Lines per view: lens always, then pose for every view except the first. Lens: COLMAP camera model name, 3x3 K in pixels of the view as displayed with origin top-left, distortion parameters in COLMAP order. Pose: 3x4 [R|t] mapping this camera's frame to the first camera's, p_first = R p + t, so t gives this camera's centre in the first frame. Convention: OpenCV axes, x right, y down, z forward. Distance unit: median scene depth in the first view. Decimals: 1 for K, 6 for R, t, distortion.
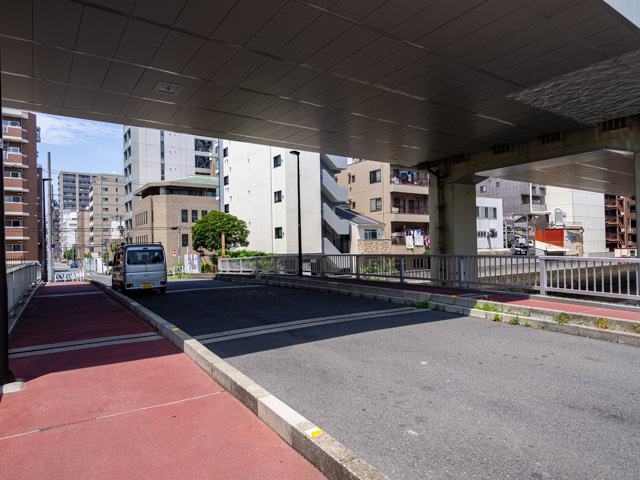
lens RADIAL K [[419.4, 0, 320.0], [0, 419.4, 240.0], [0, 0, 1]] dist [0.005552, 0.002420]
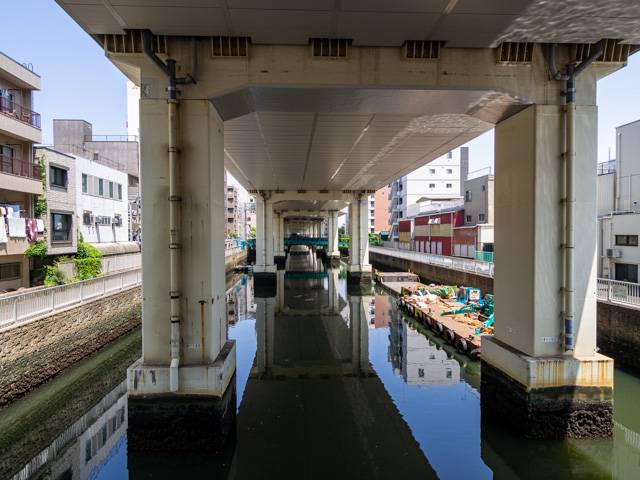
lens RADIAL K [[419.4, 0, 320.0], [0, 419.4, 240.0], [0, 0, 1]] dist [0.005552, 0.002420]
pose [[0.538937, 0.007464, 0.842313, 0.004198], [-0.025710, 0.999641, 0.007592, 0.002923], [-0.841953, -0.025748, 0.538935, 0.357897]]
